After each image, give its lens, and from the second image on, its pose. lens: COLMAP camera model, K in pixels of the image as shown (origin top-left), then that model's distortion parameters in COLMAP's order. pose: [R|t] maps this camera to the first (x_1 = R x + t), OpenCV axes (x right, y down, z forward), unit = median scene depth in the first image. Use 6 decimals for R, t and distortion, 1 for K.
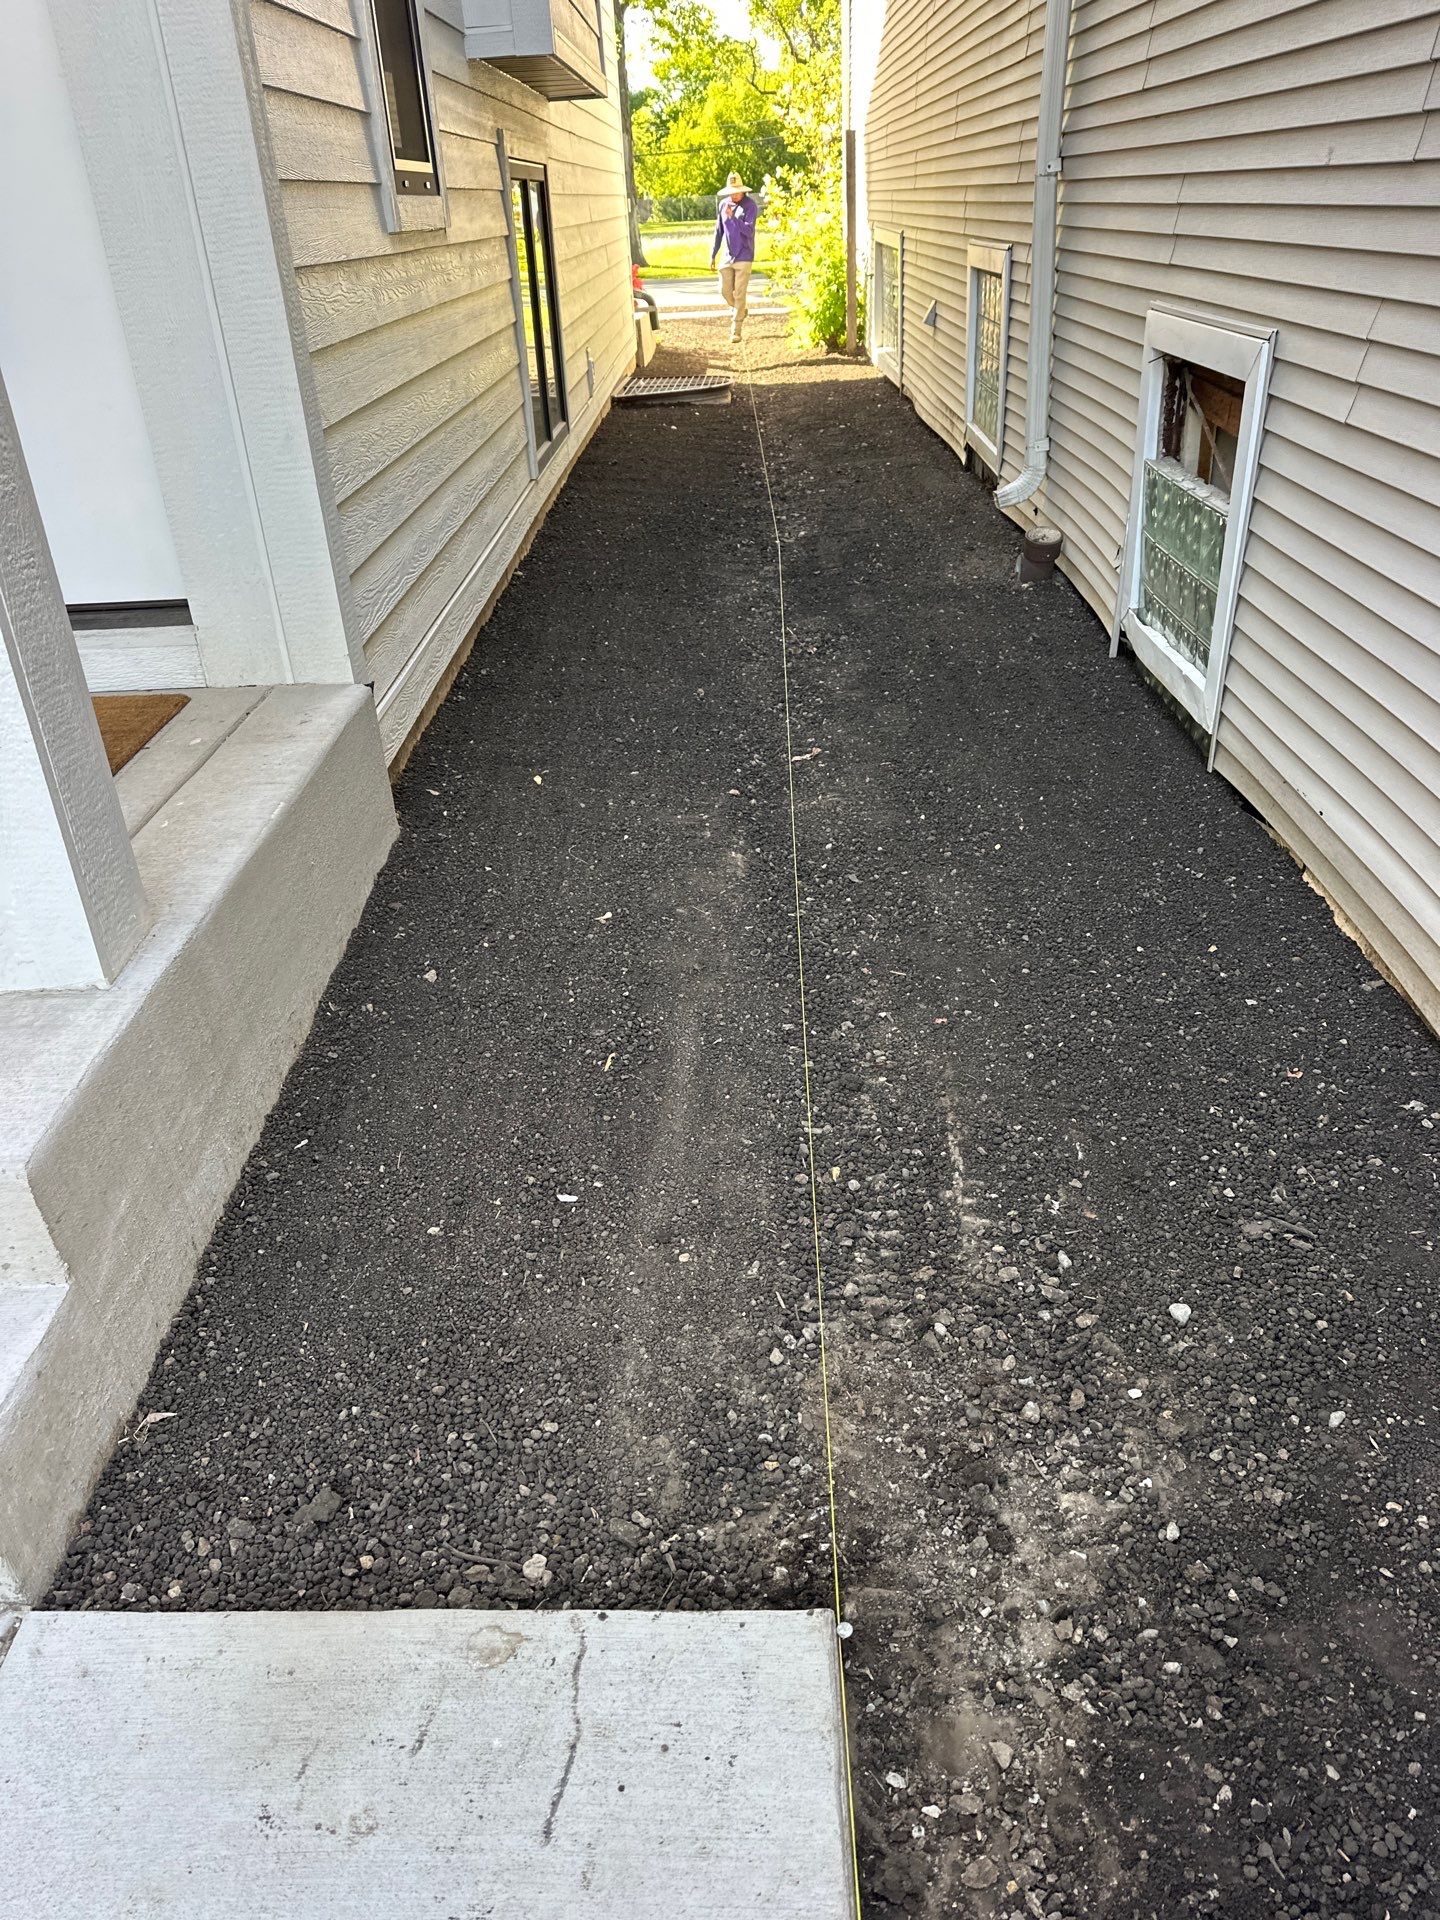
lens RADIAL K [[1396.2, 0, 720.0], [0, 1396.2, 960.0], [0, 0, 1]] dist [0.050086, -0.051249]
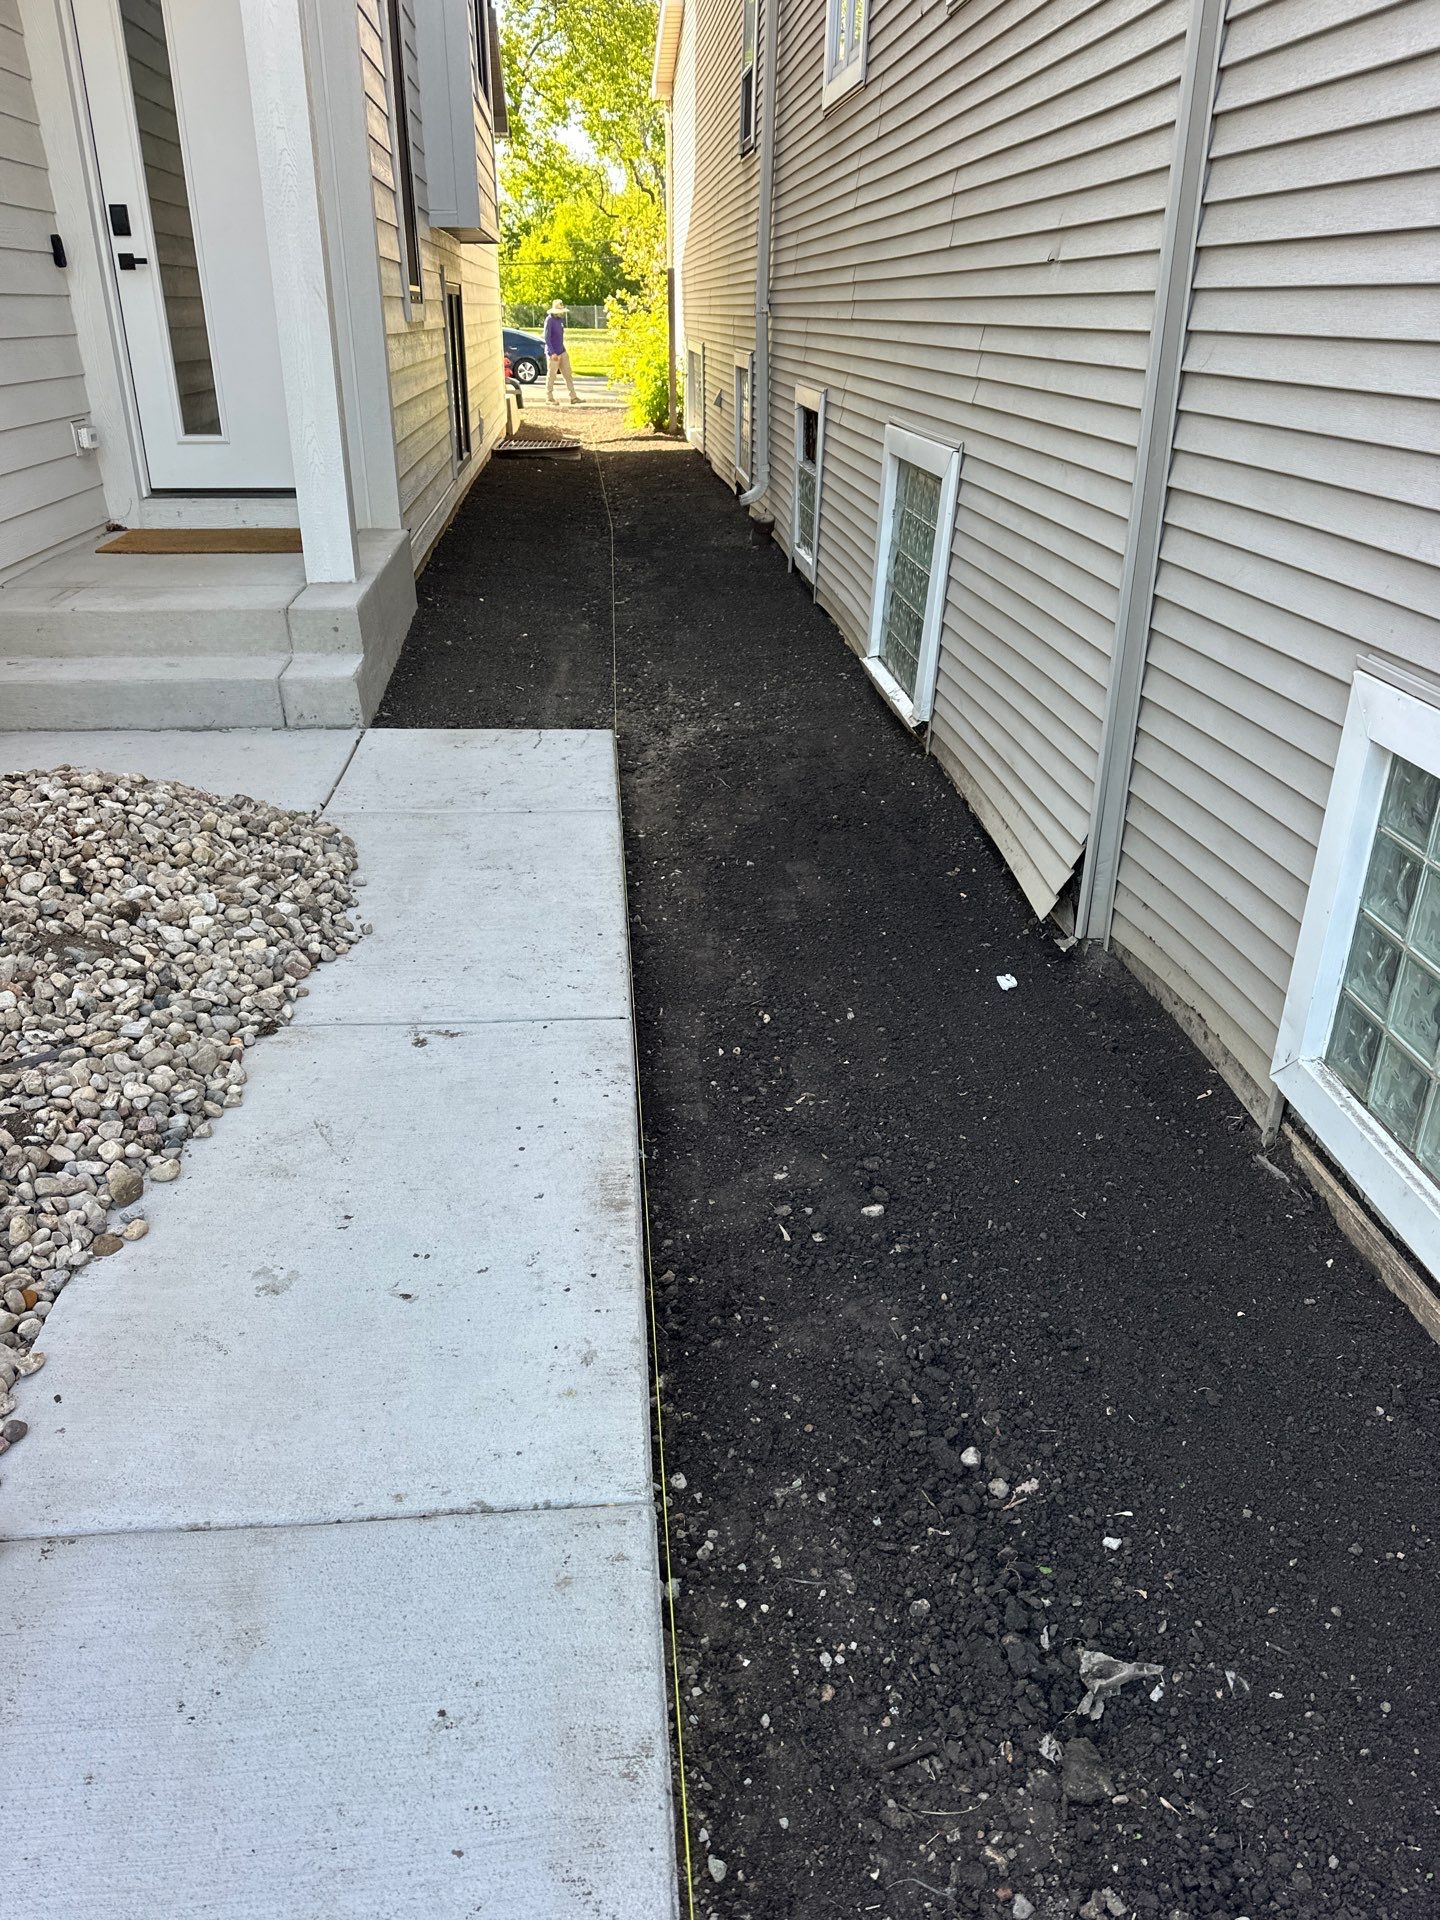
lens RADIAL K [[1395.8, 0, 723.0], [0, 1395.8, 978.2], [0, 0, 1]] dist [0.066867, -0.084343]
pose [[0.993662, 0.007120, 0.112188, -0.004977], [-0.000986, 0.998506, -0.054636, 0.203664], [-0.112409, 0.054179, 0.992184, -0.384296]]
